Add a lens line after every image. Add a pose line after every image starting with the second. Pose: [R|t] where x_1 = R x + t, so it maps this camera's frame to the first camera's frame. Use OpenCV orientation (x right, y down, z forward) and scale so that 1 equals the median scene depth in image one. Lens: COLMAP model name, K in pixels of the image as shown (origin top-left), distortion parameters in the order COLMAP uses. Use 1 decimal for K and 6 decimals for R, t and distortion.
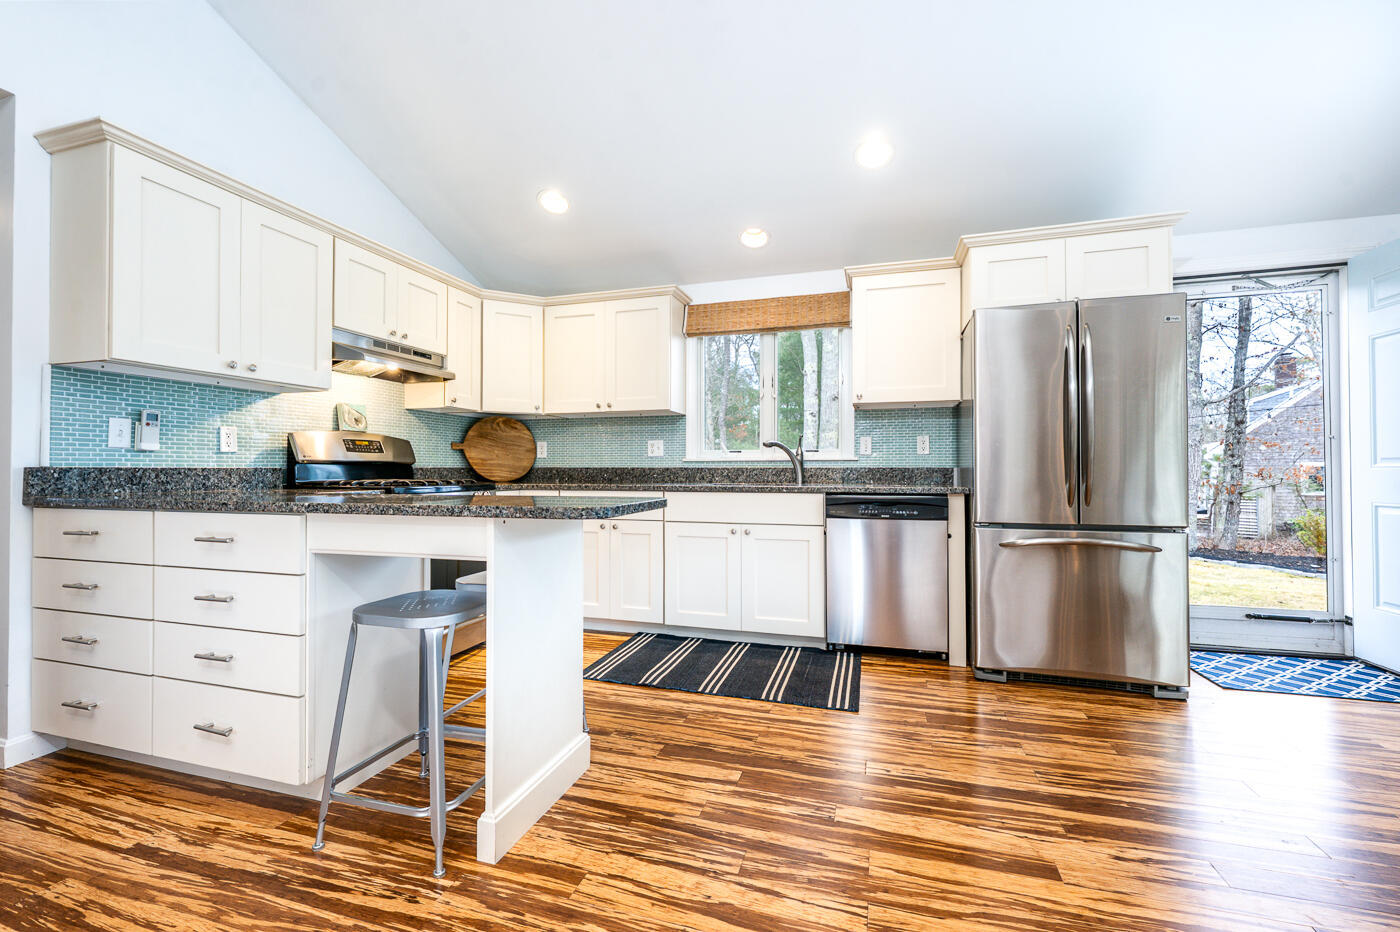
lens RADIAL K [[581.6, 0, 700.0], [0, 581.6, 466.0], [0, 0, 1]] dist [-0.001696, -0.000382]
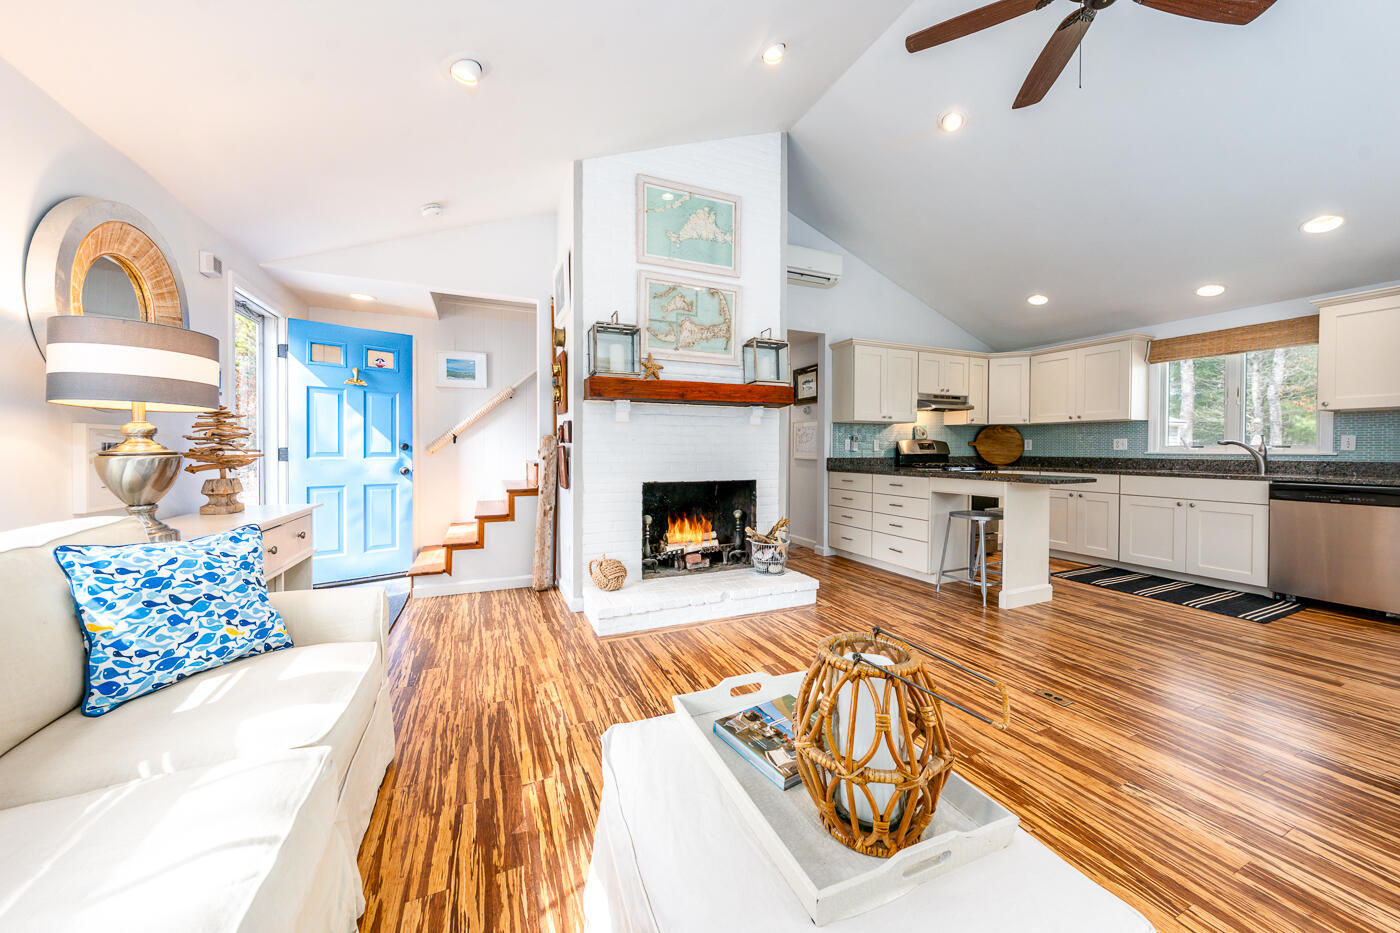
lens RADIAL K [[493.7, 0, 695.0], [0, 493.7, 456.5], [0, 0, 1]] dist [-0.009505, 0.000160]
pose [[0.651831, 0.013175, -0.758250, 0.198722], [0.002952, 0.999797, 0.019910, -0.035299], [0.758359, -0.015216, 0.651660, -0.733072]]
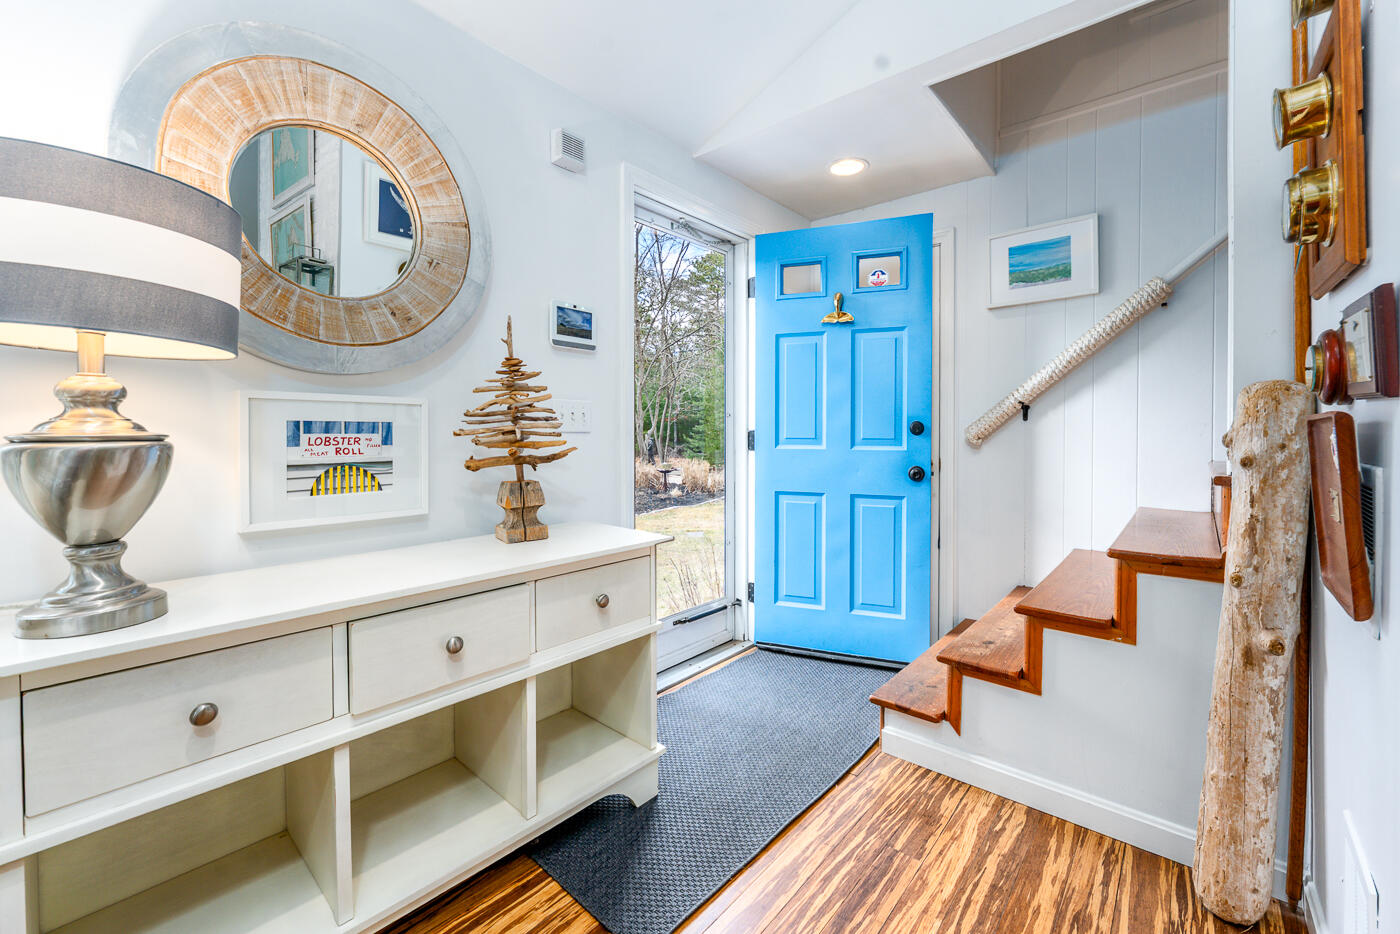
lens RADIAL K [[584.3, 0, 706.1], [0, 584.3, 434.2], [0, 0, 1]] dist [-0.002130, -0.000051]
pose [[-0.383720, 0.003312, -0.923443, -0.435215], [0.004814, 0.999987, 0.001586, -0.031084], [0.923437, -0.003837, -0.383731, -0.419952]]
